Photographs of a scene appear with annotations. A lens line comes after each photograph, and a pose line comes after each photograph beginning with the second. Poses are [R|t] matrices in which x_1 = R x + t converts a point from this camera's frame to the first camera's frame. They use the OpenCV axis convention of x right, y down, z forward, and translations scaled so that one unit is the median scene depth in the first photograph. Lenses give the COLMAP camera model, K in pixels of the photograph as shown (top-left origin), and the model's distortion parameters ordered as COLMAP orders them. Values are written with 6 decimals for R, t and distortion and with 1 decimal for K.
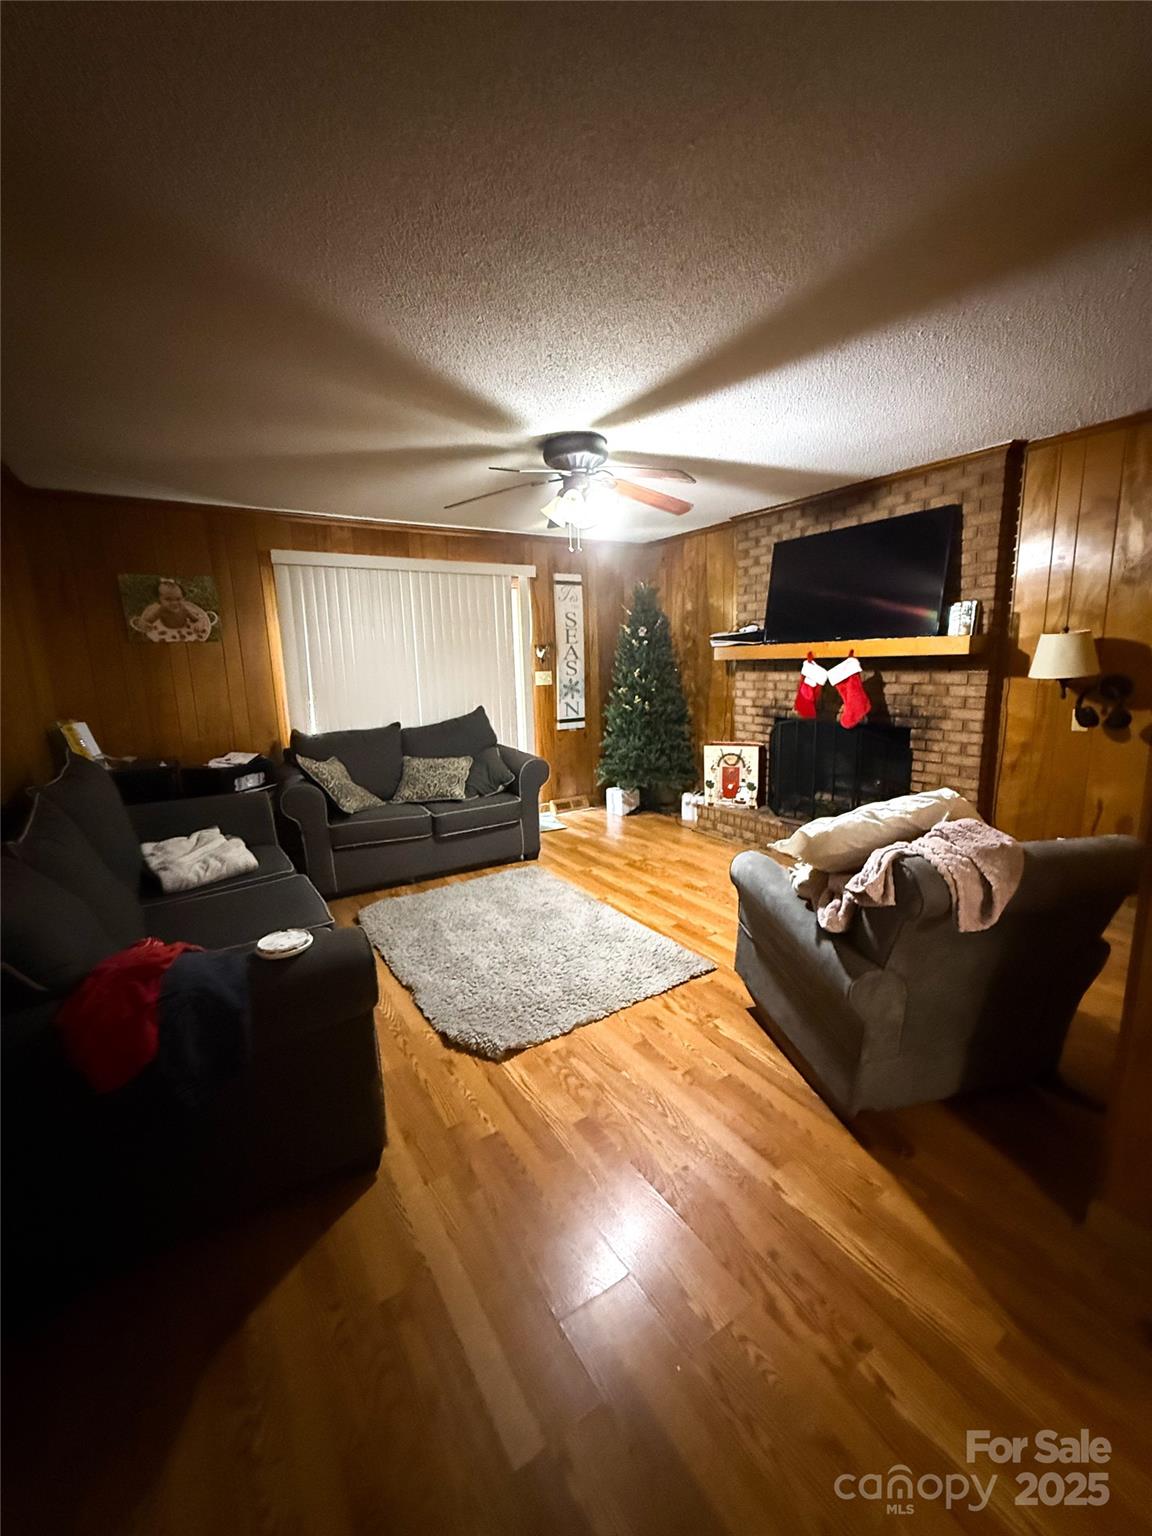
lens RADIAL K [[613.7, 0, 579.3], [0, 613.7, 762.1], [0, 0, 1]] dist [0.000726, 0.000061]
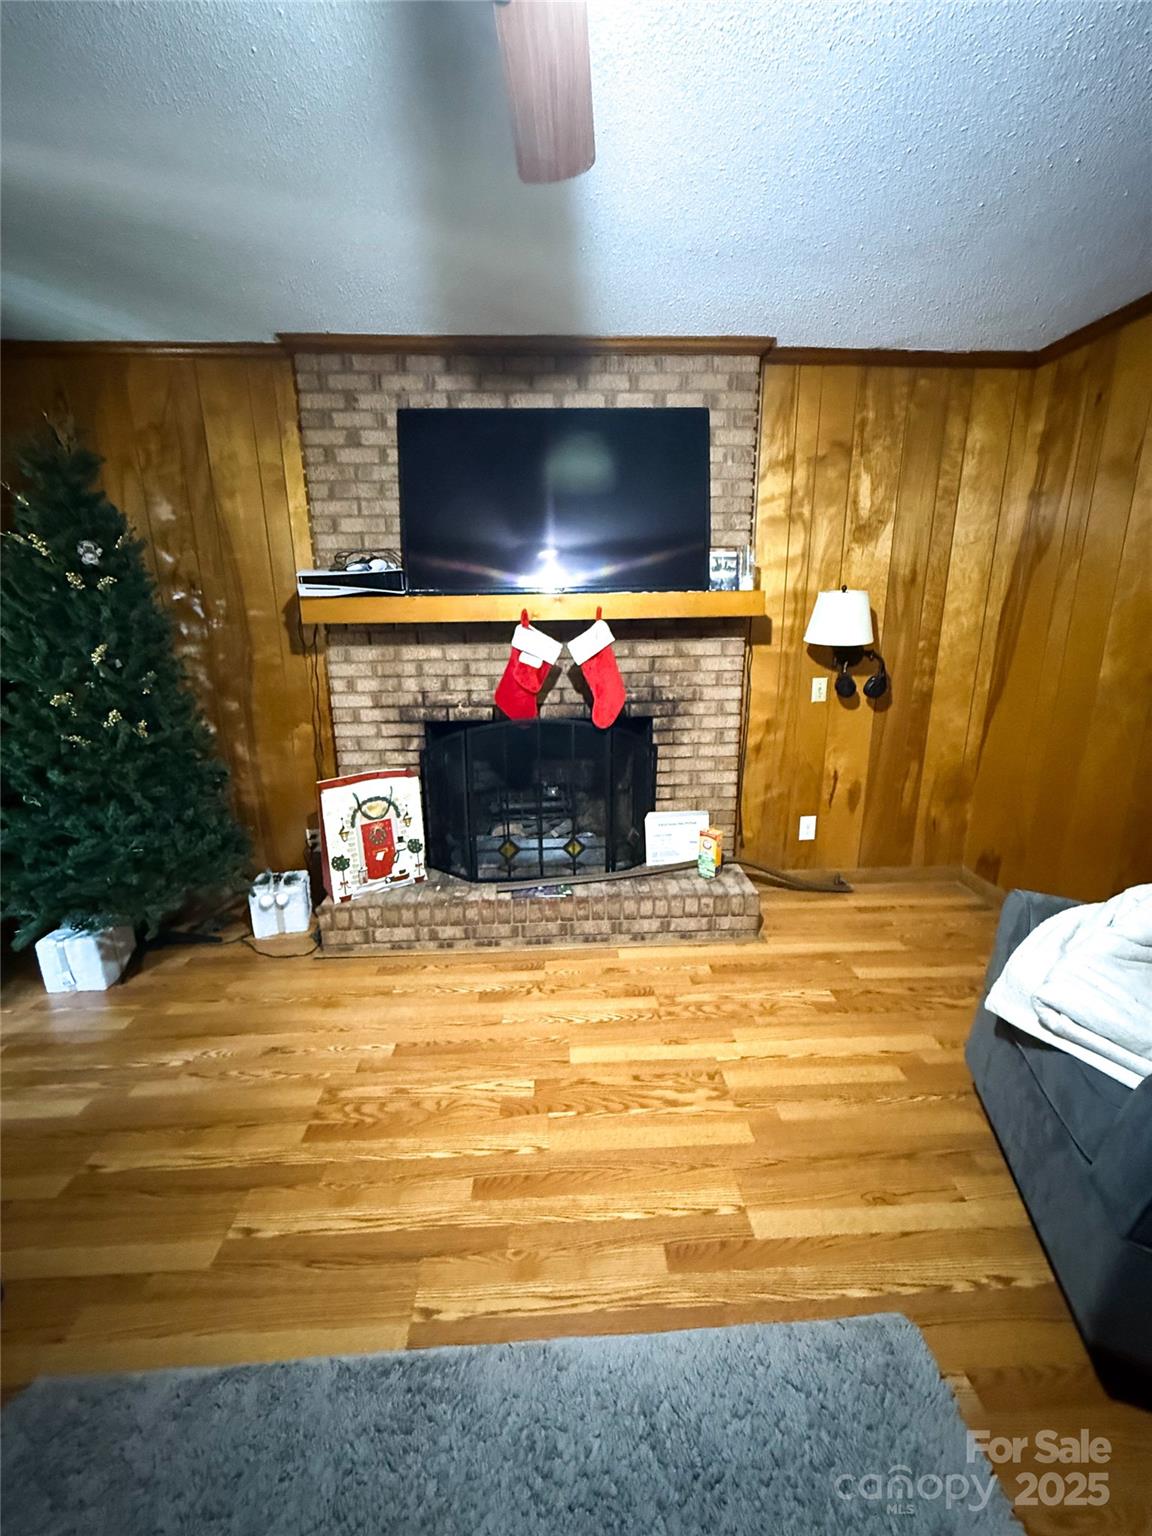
lens RADIAL K [[613.7, 0, 579.3], [0, 613.7, 762.1], [0, 0, 1]] dist [0.000726, 0.000061]
pose [[0.503393, -0.182723, 0.844516, -0.119762], [0.143748, 0.981474, 0.126672, -0.092107], [-0.852016, 0.057632, 0.520333, 0.587696]]
